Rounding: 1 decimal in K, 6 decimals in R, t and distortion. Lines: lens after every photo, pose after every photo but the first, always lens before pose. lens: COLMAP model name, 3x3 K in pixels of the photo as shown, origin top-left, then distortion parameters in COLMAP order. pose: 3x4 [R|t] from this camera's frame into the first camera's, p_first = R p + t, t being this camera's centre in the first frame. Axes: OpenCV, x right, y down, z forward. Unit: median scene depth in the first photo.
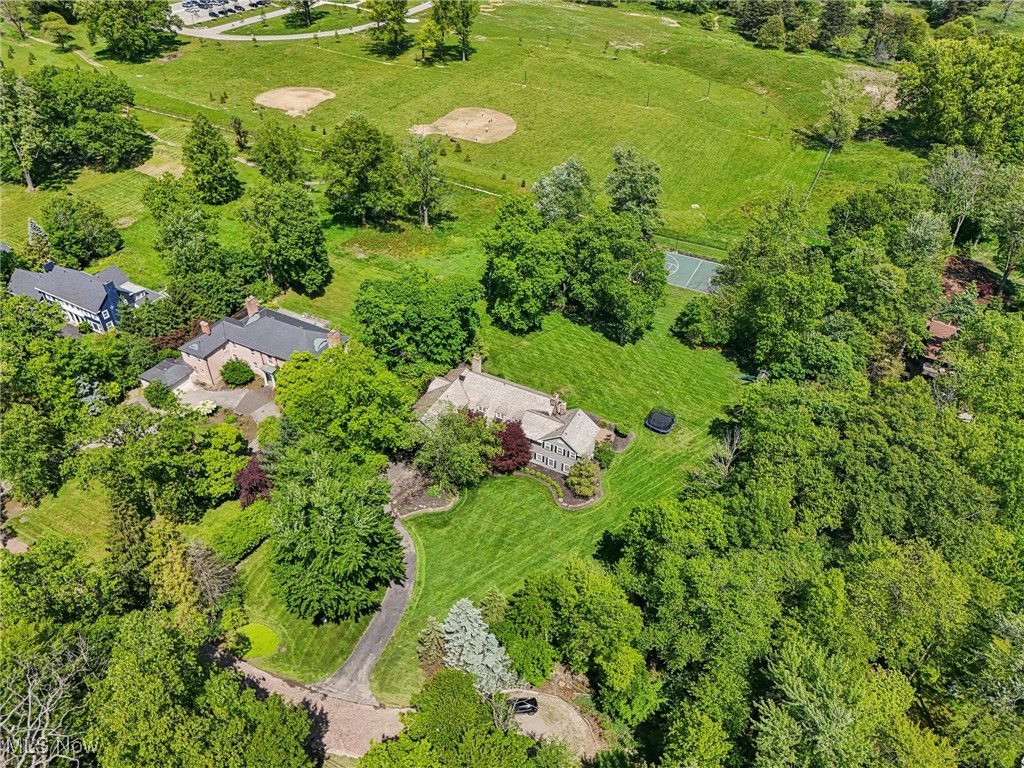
lens RADIAL K [[745.2, 0, 508.0], [0, 745.2, 369.6], [0, 0, 1]] dist [0.091426, -0.107089]
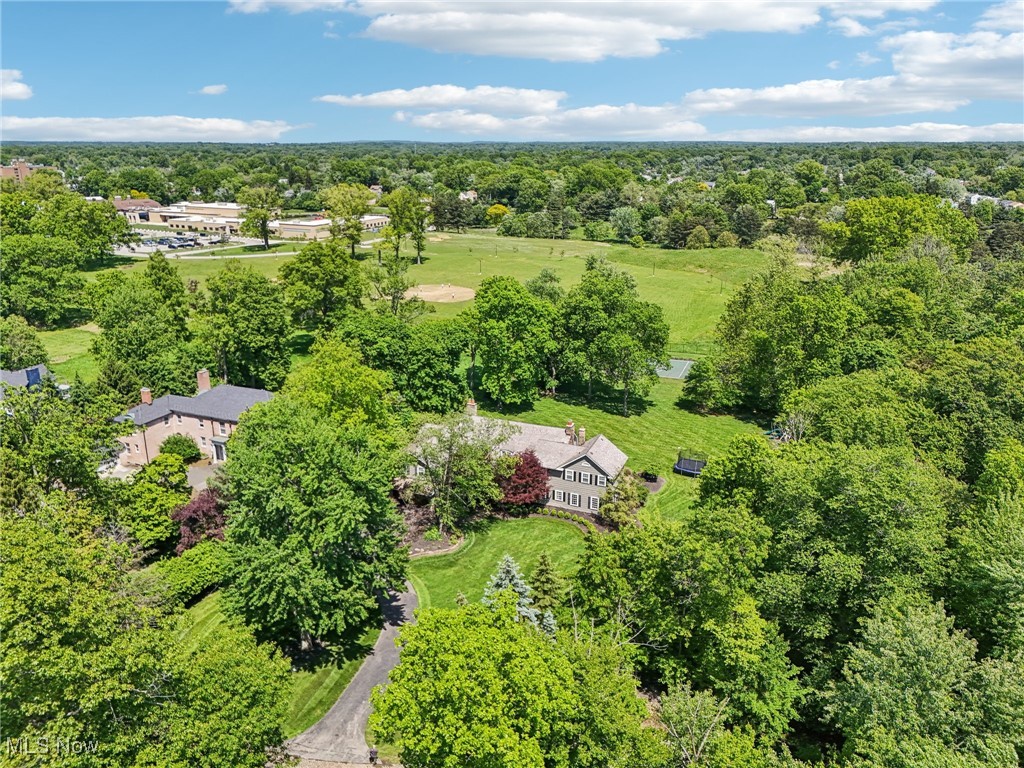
lens RADIAL K [[745.2, 0, 508.0], [0, 745.2, 369.6], [0, 0, 1]] dist [0.091426, -0.107089]
pose [[0.995412, -0.035886, 0.088701, -0.070230], [0.065722, 0.930161, -0.361222, 0.243308], [-0.069544, 0.365394, 0.928251, 0.169875]]
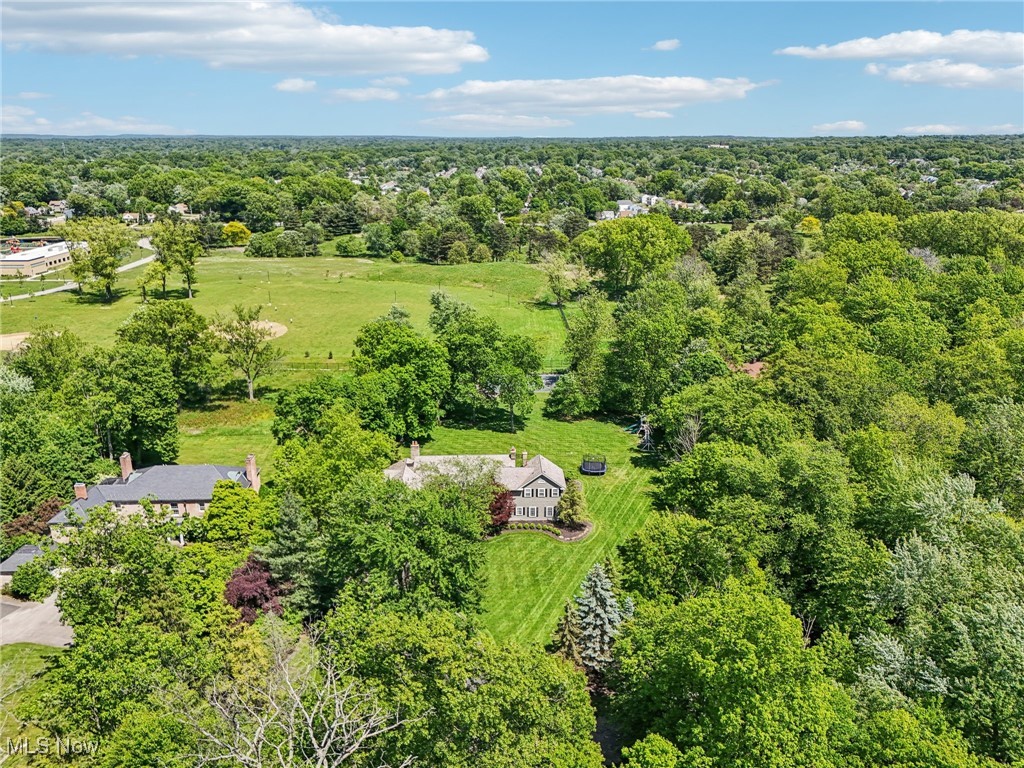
lens RADIAL K [[745.2, 0, 508.0], [0, 745.2, 369.6], [0, 0, 1]] dist [0.091426, -0.107089]
pose [[0.880801, -0.154496, 0.447572, -0.332442], [0.305166, 0.907981, -0.287130, 0.196579], [-0.362026, 0.389488, 0.846898, 0.085069]]
